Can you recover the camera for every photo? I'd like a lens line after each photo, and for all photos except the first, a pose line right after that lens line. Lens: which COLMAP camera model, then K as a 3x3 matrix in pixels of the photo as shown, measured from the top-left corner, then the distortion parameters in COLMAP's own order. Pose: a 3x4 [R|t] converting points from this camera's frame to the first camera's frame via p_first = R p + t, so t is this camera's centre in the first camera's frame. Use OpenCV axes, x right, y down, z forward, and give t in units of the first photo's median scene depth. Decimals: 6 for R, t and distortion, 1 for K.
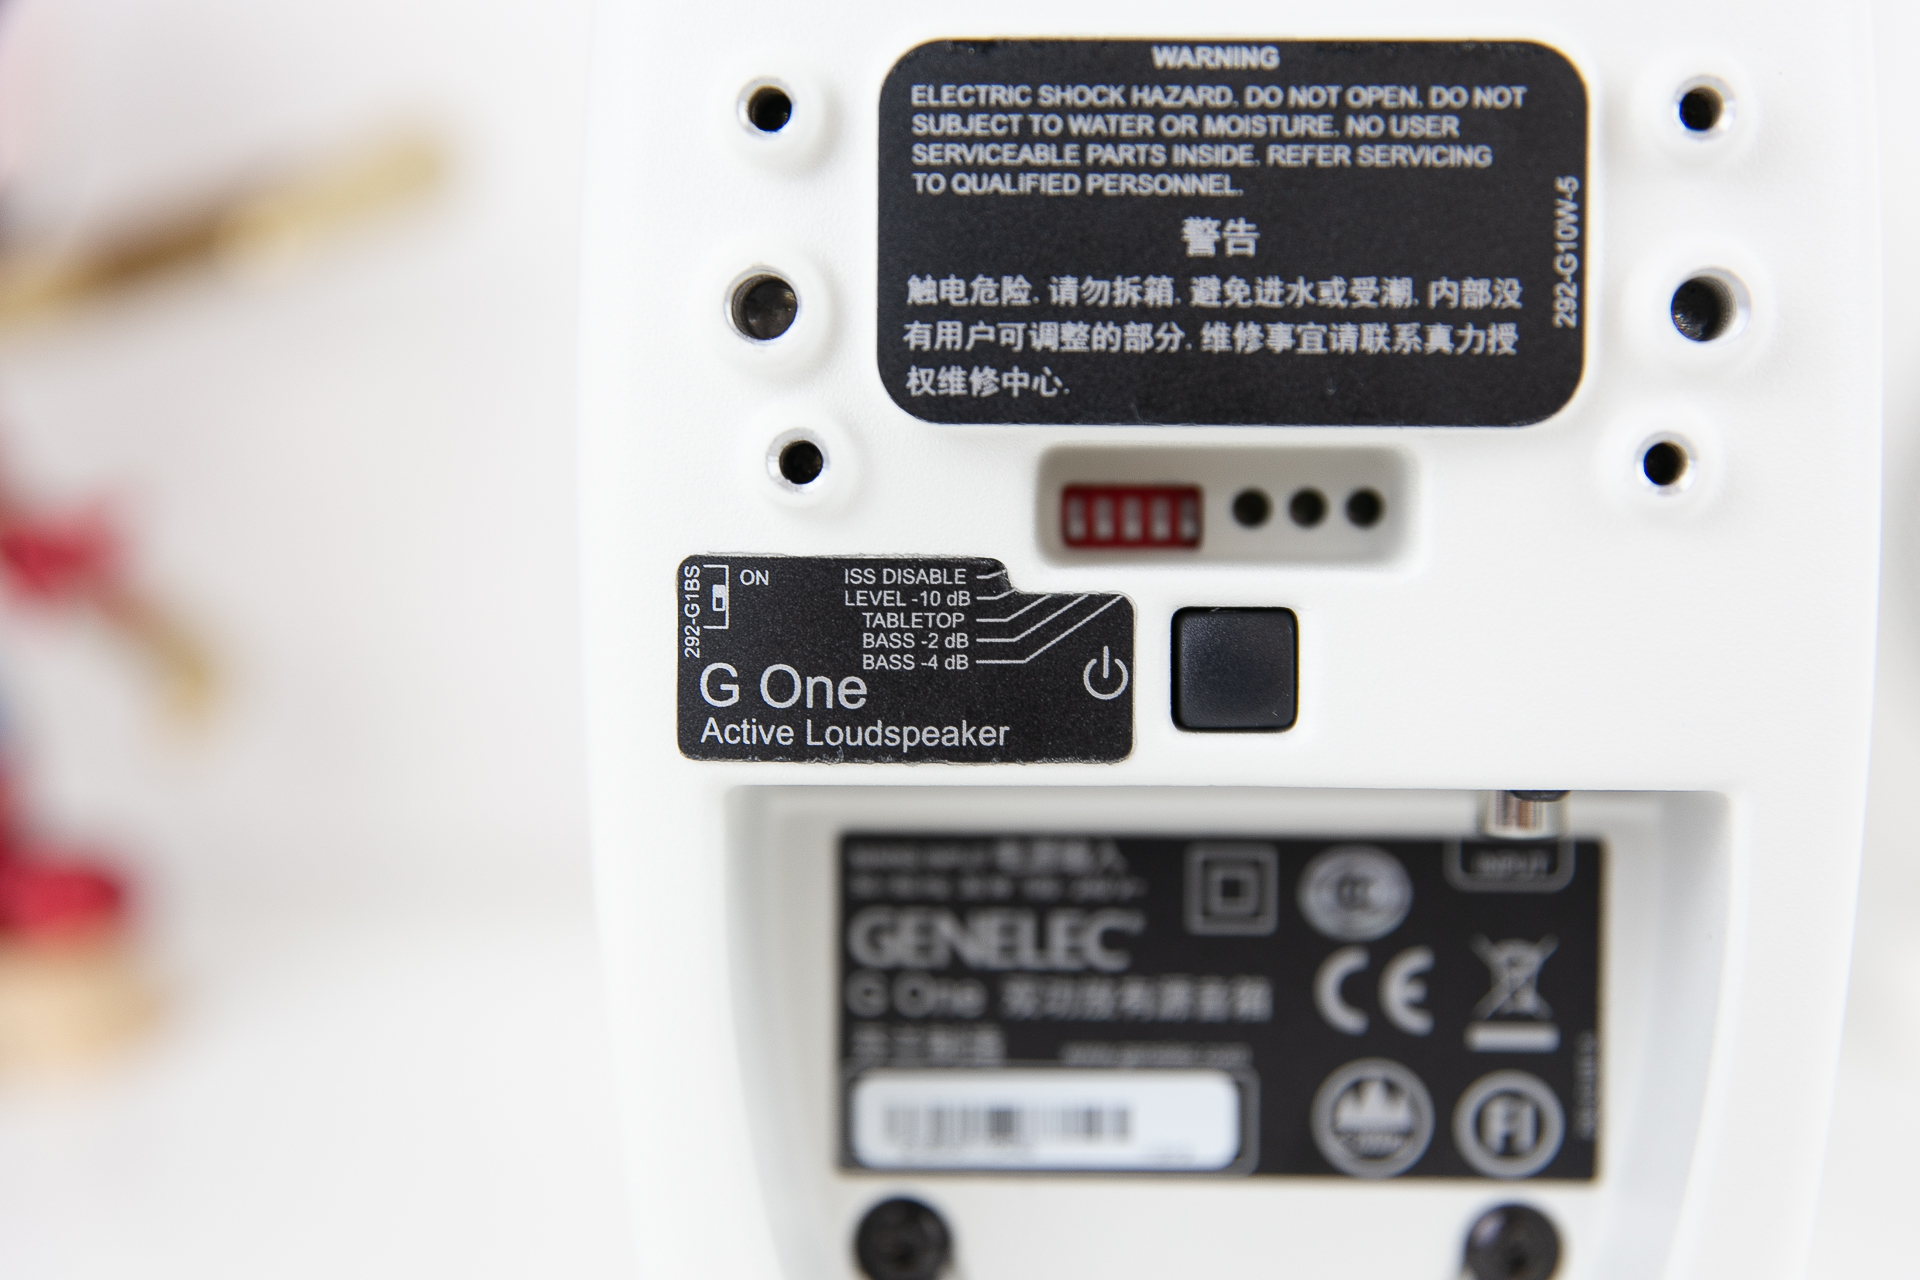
lens RADIAL K [[3900.9, 0, 959.9], [0, 3900.9, 638.7], [0, 0, 1]] dist [0.000685, 0.000000]
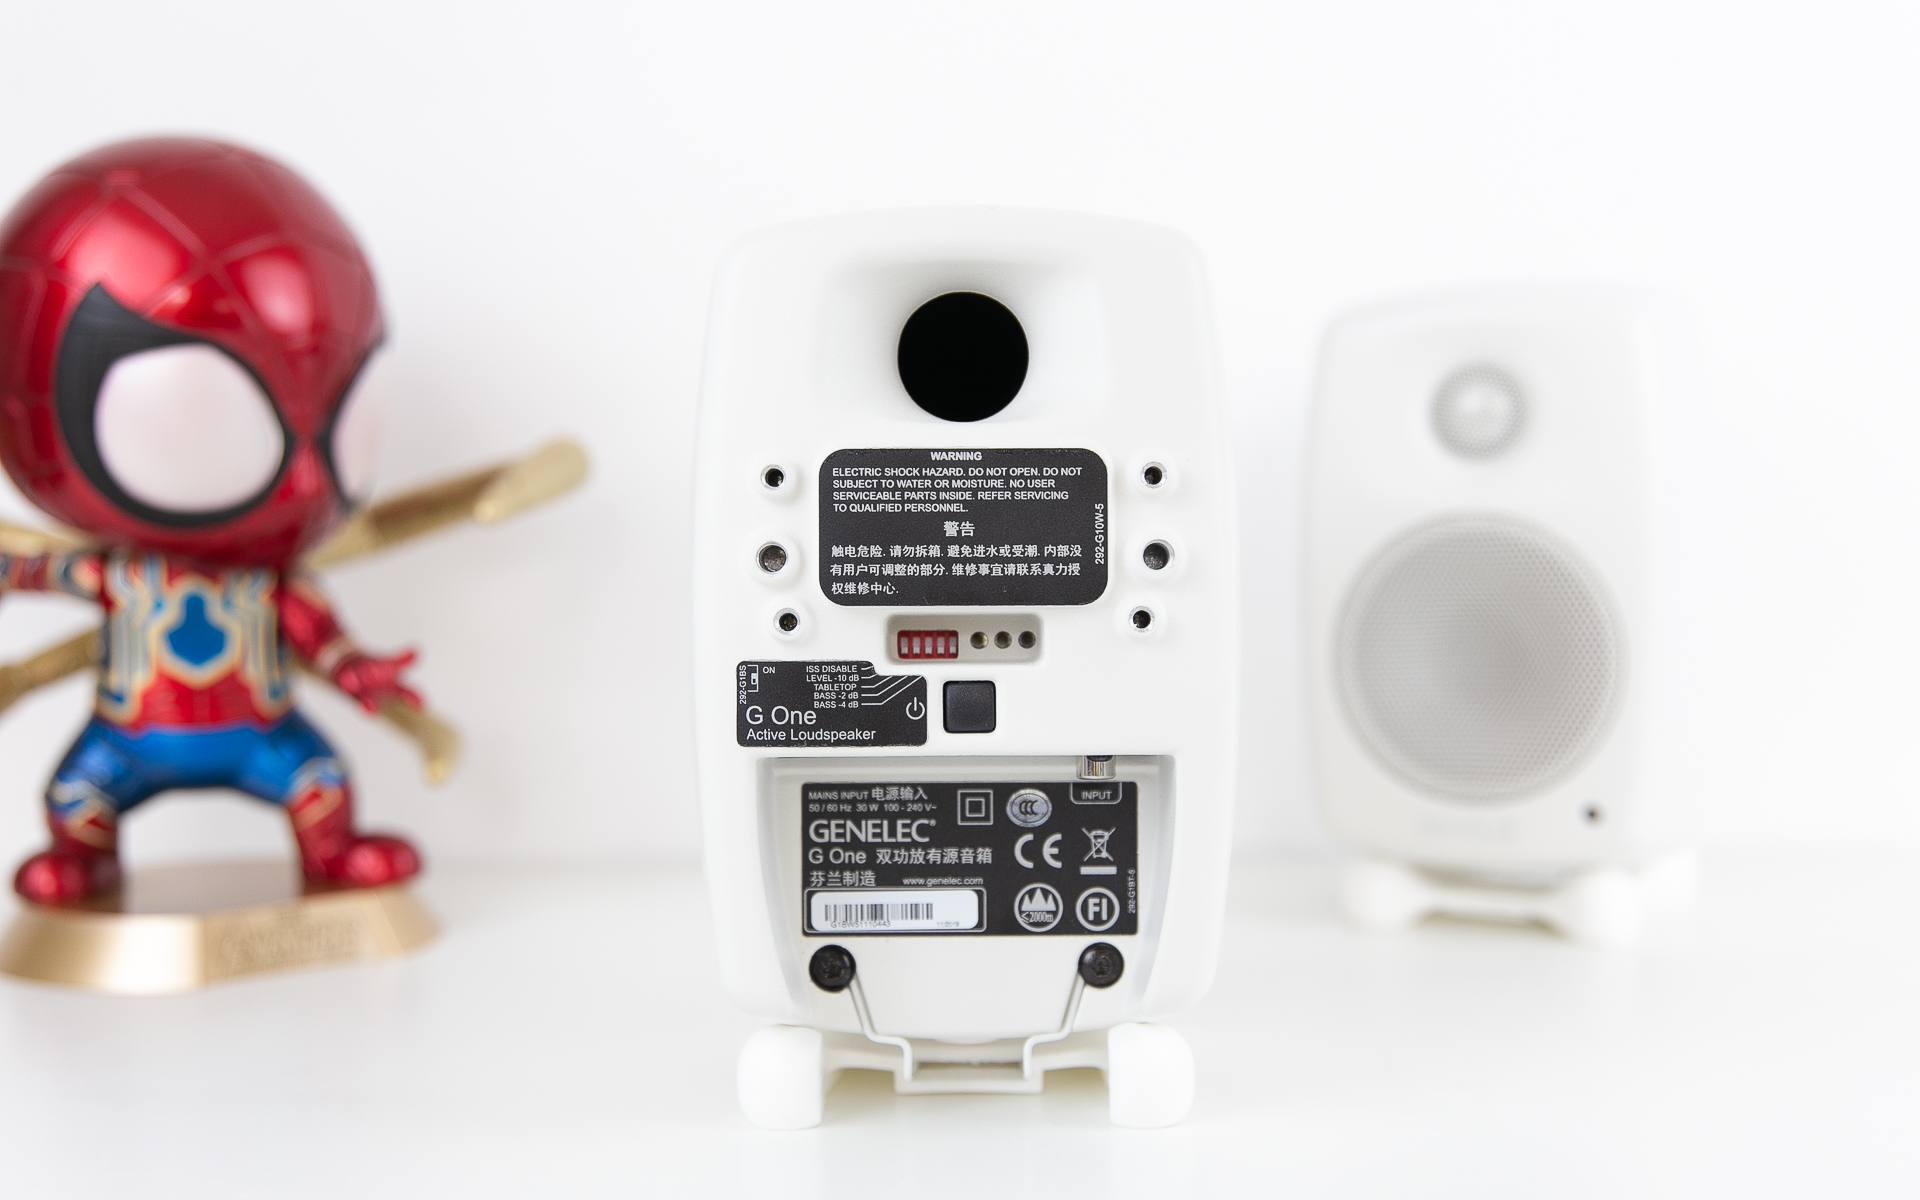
lens RADIAL K [[2634.5, 0, 958.9], [0, 2634.5, 604.1], [0, 0, 1]] dist [0.016486, 0.000000]
pose [[0.999281, -0.009129, 0.036808, 0.004948], [0.011048, 0.998572, -0.052268, 0.029607], [-0.036278, 0.052637, 0.997955, -0.622082]]
